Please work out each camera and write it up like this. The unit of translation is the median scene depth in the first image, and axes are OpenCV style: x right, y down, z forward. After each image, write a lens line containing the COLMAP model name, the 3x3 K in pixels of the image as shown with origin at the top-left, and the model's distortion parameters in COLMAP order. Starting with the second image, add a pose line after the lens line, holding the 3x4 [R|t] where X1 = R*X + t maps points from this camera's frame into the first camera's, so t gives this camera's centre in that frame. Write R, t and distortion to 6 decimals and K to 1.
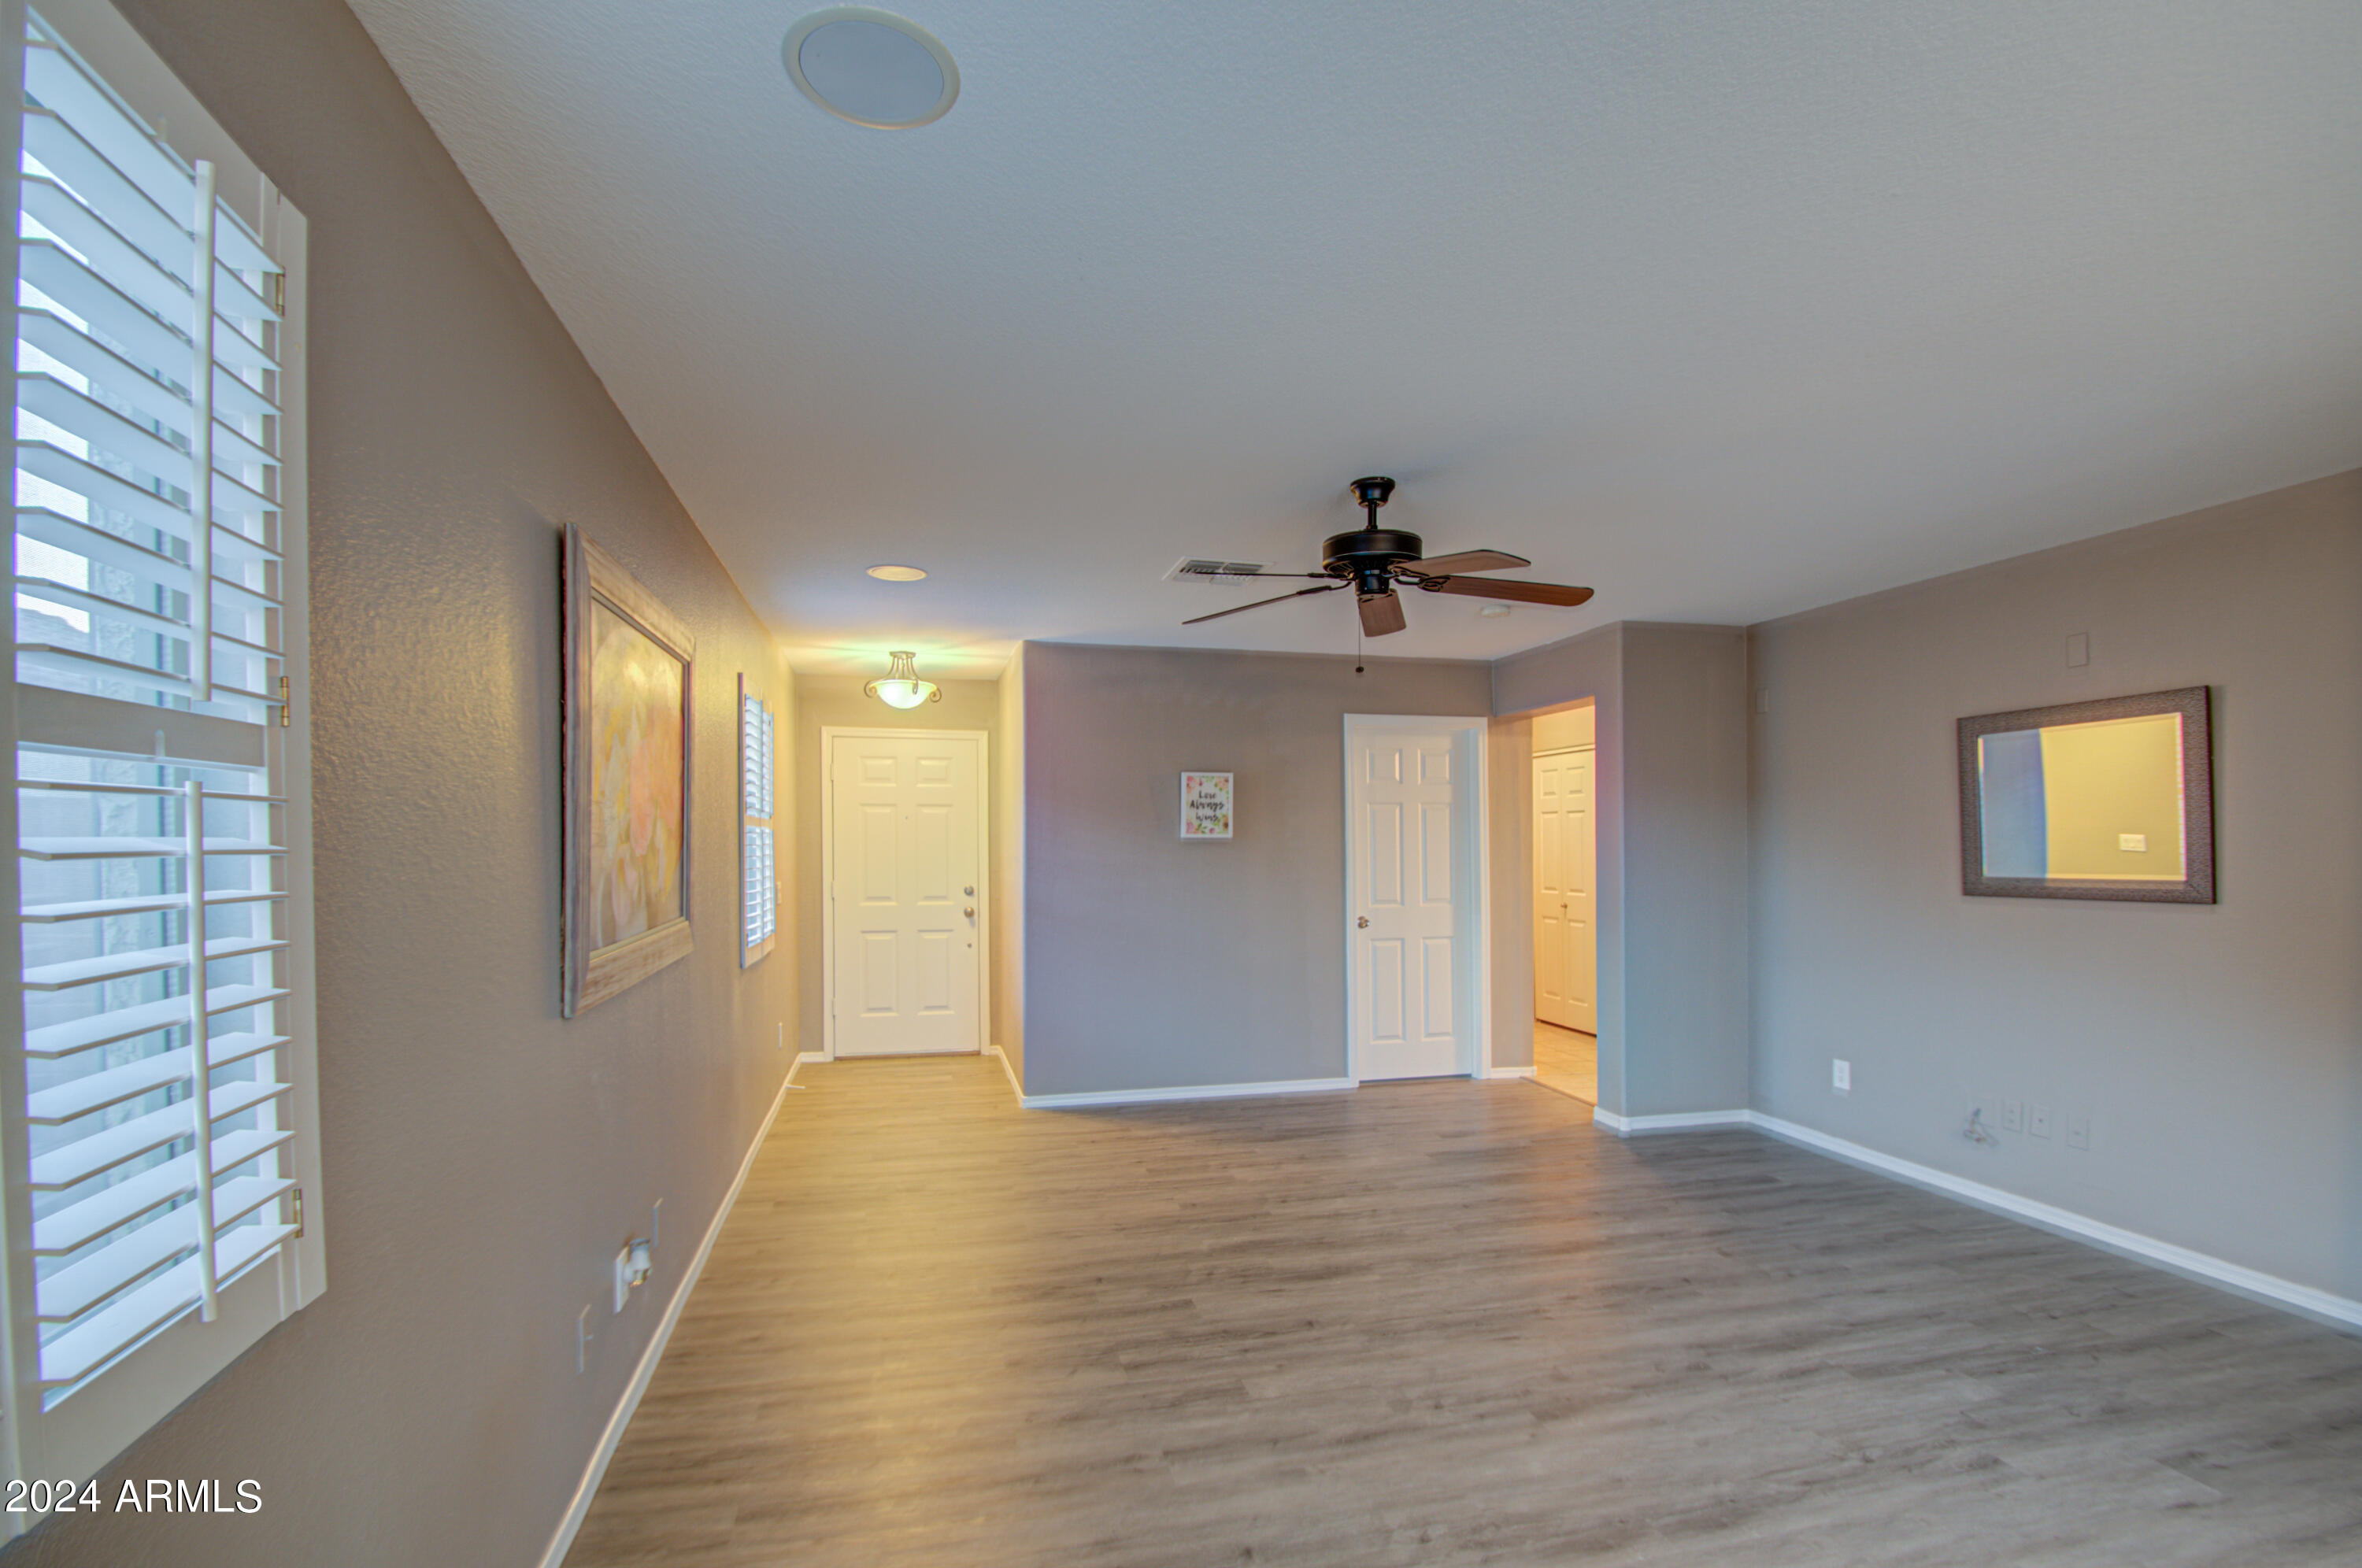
lens RADIAL K [[1102.5, 0, 1185.2], [0, 1102.5, 825.5], [0, 0, 1]] dist [-0.001970, -0.000902]
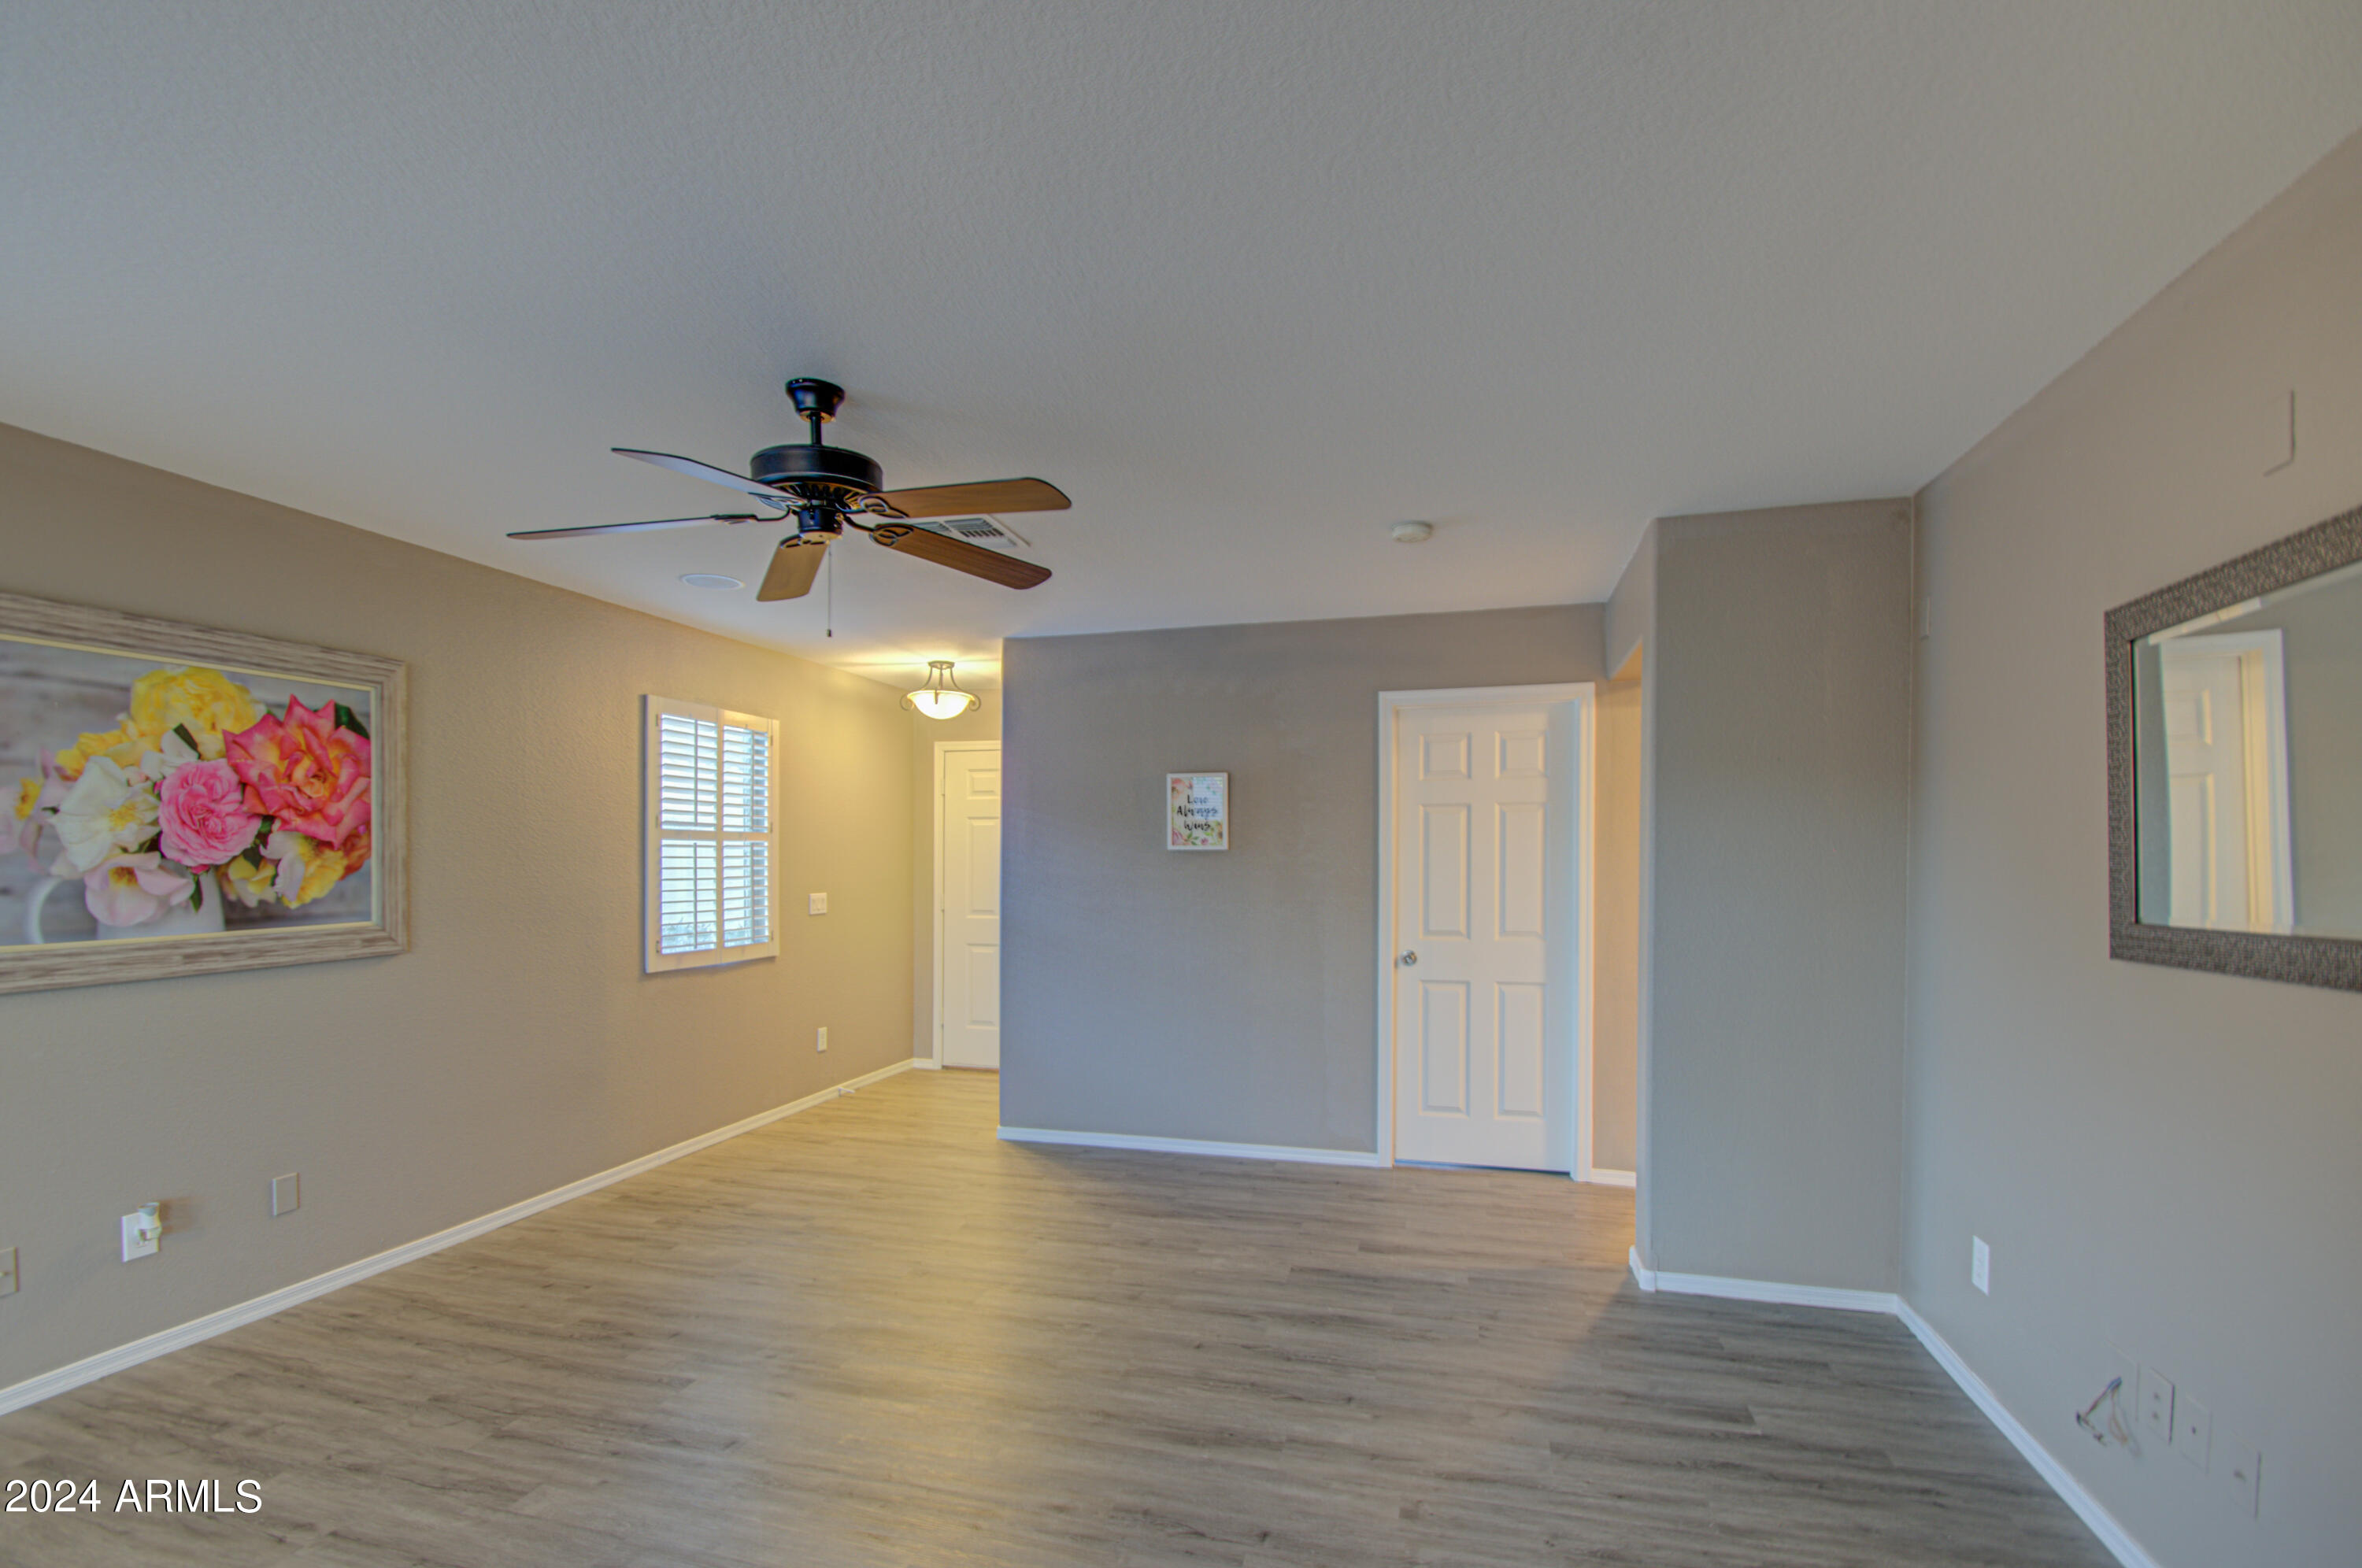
lens RADIAL K [[1110.6, 0, 1156.7], [0, 1110.6, 856.3], [0, 0, 1]] dist [0.013932, -0.028618]
pose [[0.862407, 0.001393, -0.506214, 0.482833], [0.005421, 0.999913, 0.011988, 0.006667], [0.506187, -0.013083, 0.862325, 0.276809]]
